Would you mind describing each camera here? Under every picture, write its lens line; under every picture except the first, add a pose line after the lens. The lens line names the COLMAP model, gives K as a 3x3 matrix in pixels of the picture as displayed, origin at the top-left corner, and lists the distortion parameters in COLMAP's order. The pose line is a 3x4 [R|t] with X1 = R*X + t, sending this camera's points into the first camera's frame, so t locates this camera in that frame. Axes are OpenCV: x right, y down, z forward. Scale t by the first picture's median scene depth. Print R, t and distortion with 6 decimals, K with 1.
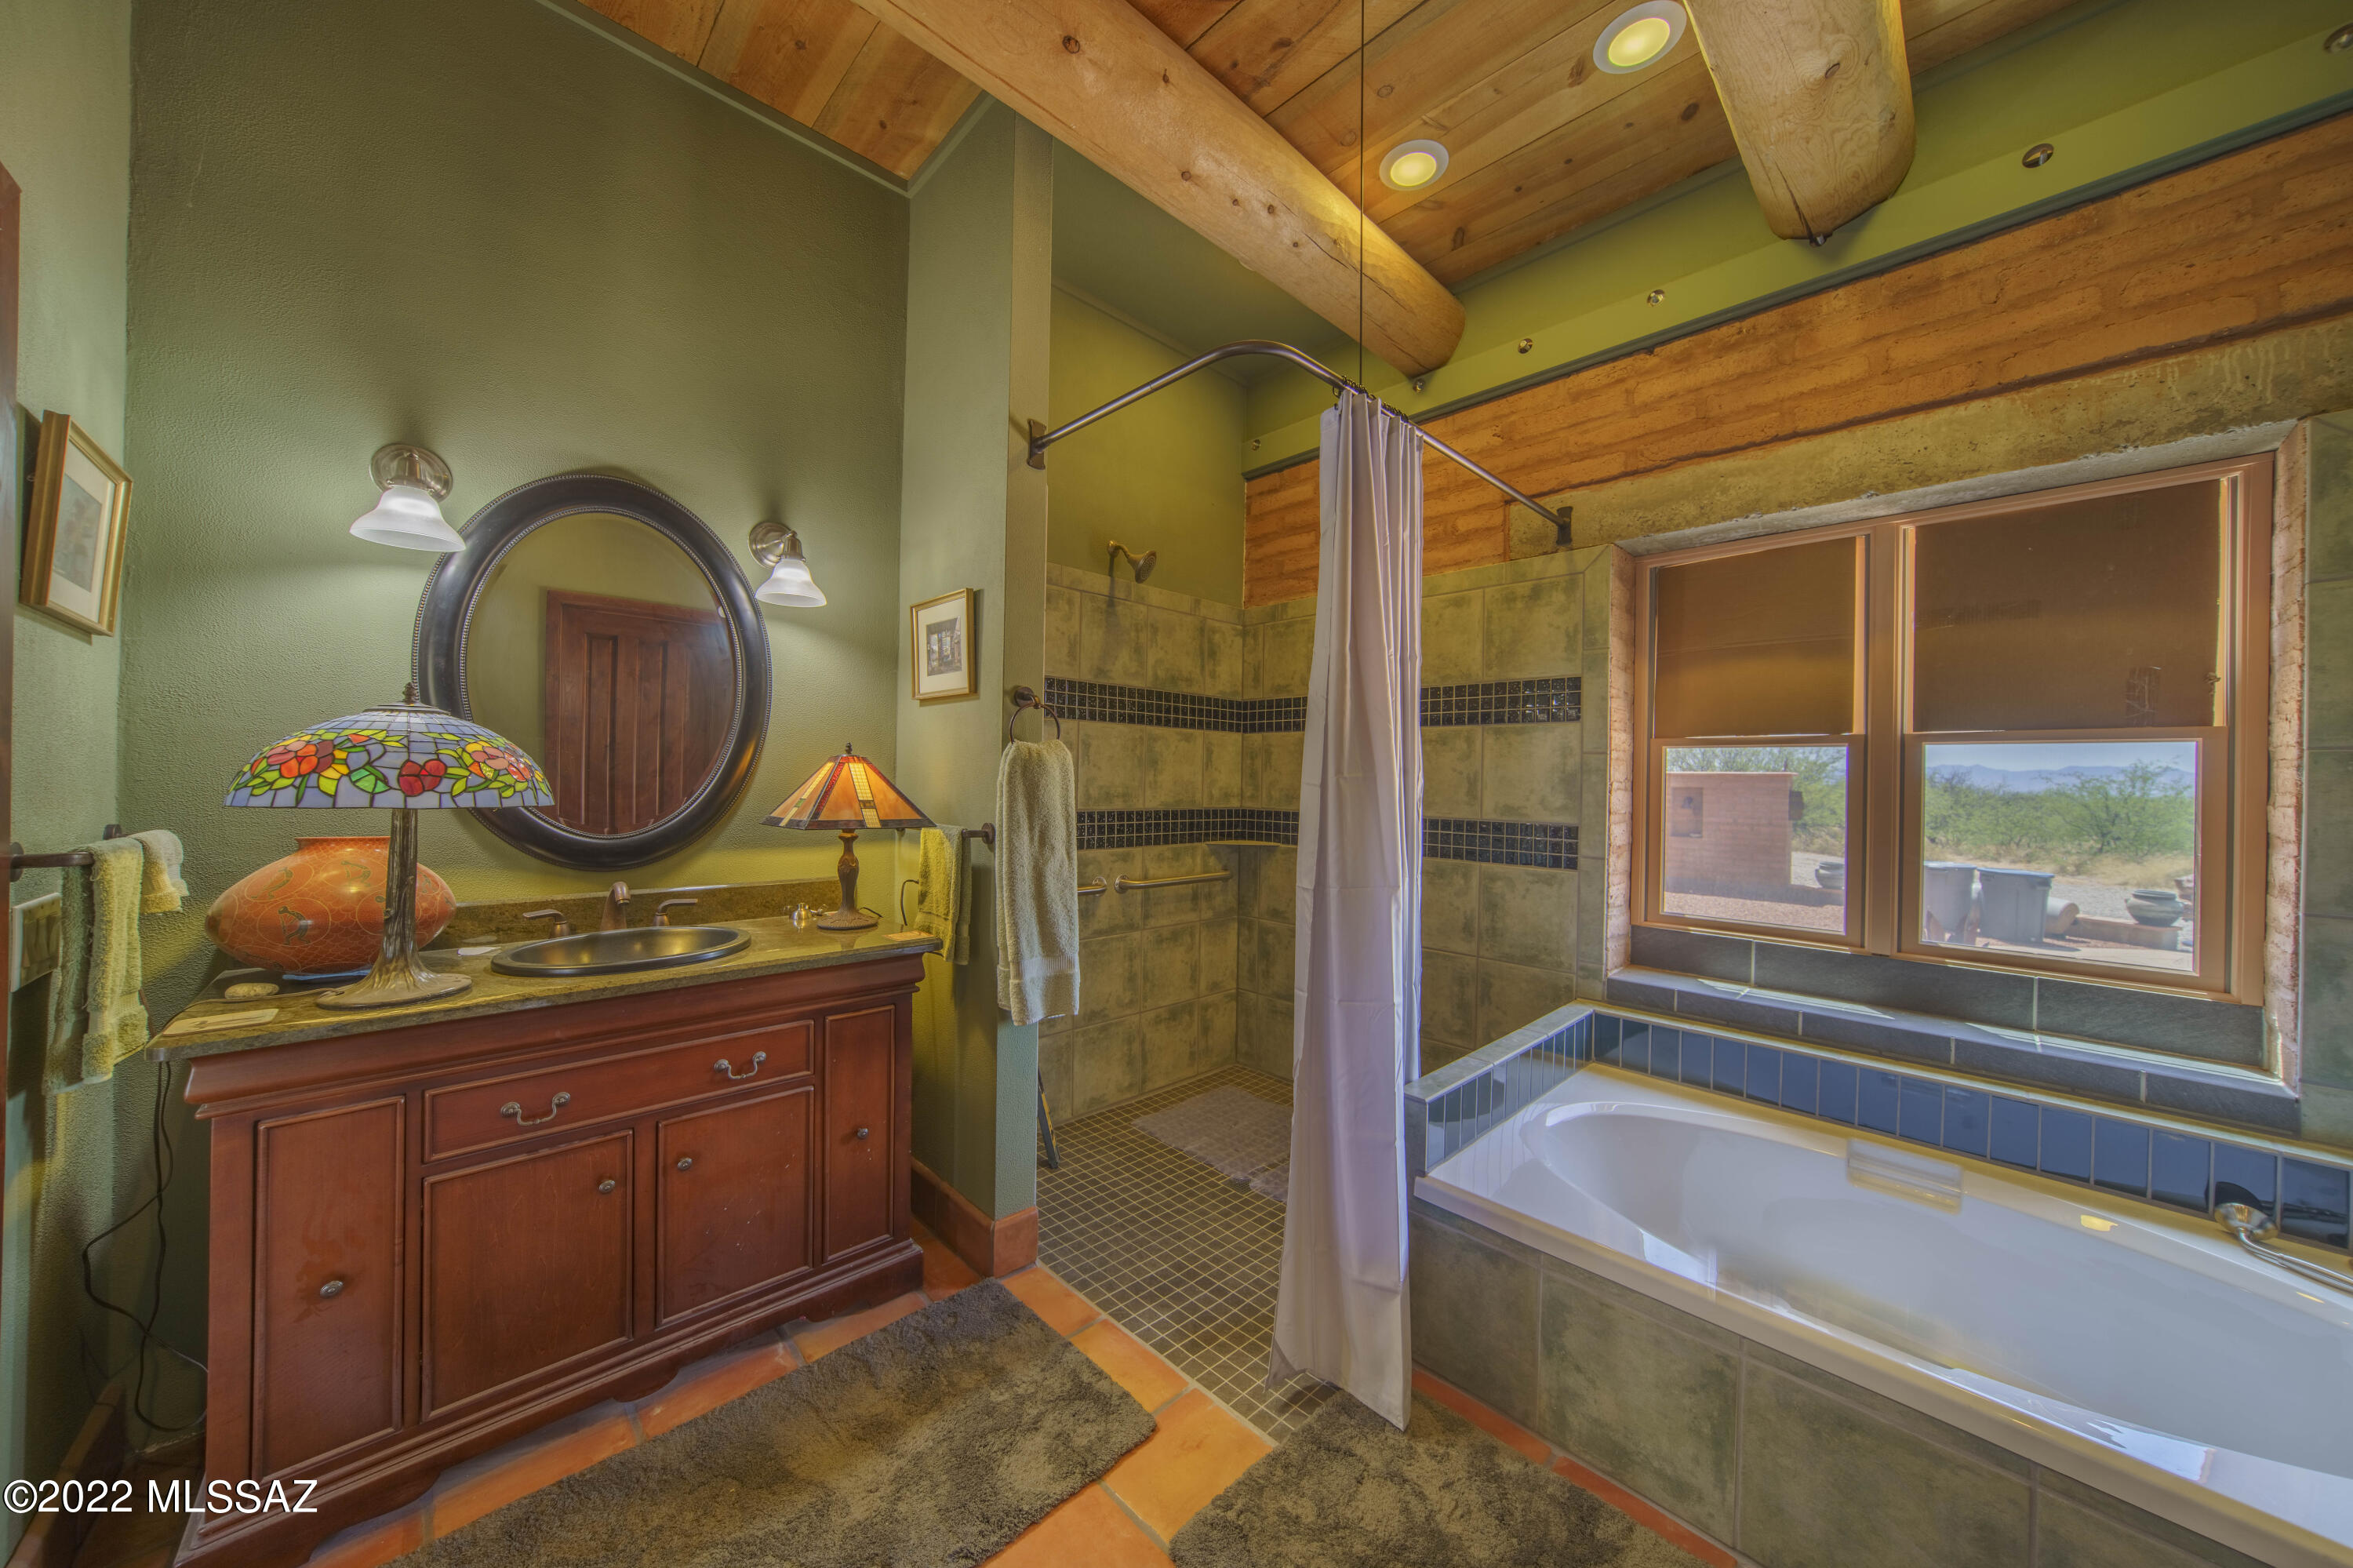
lens RADIAL K [[785.8, 0, 1166.8], [0, 785.8, 778.1], [0, 0, 1]] dist [-0.020302, 0.003684]
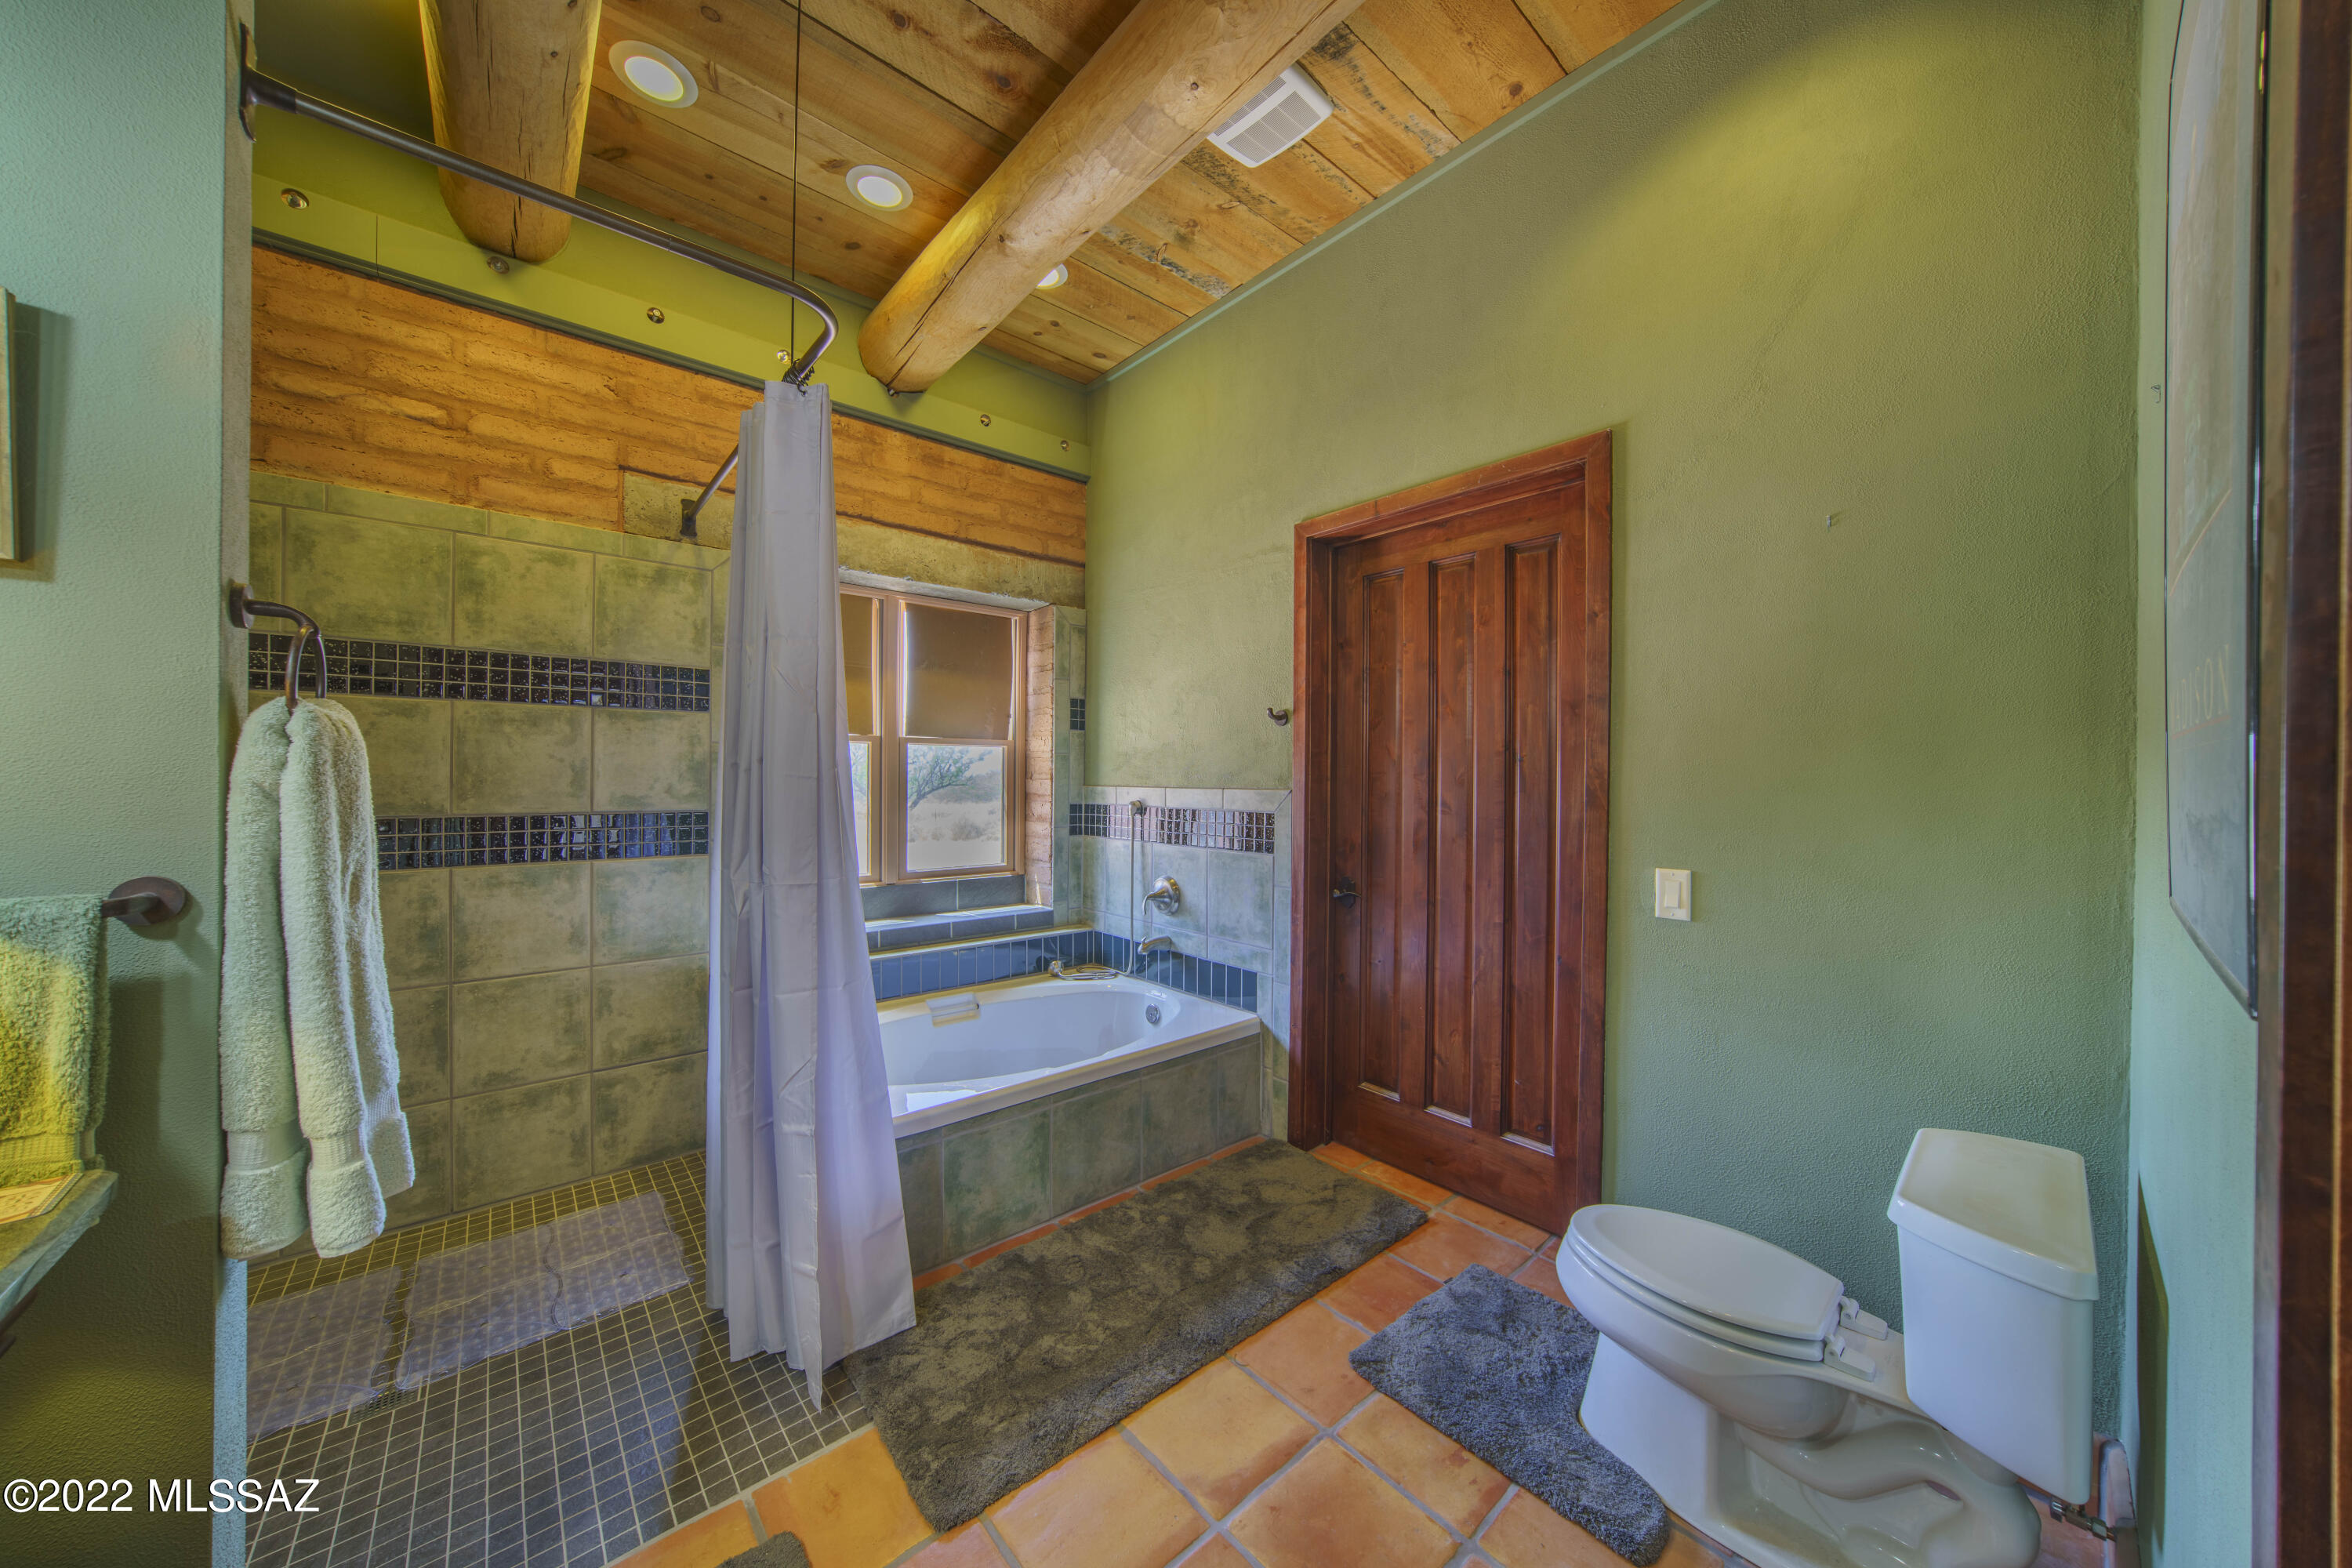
lens RADIAL K [[785.5, 0, 1169.3], [0, 785.5, 778.3], [0, 0, 1]] dist [-0.020302, 0.003684]
pose [[0.064476, -0.020575, 0.997707, -0.486328], [-0.005550, 0.999765, 0.020976, -0.009290], [-0.997904, -0.006890, 0.064346, 0.319504]]
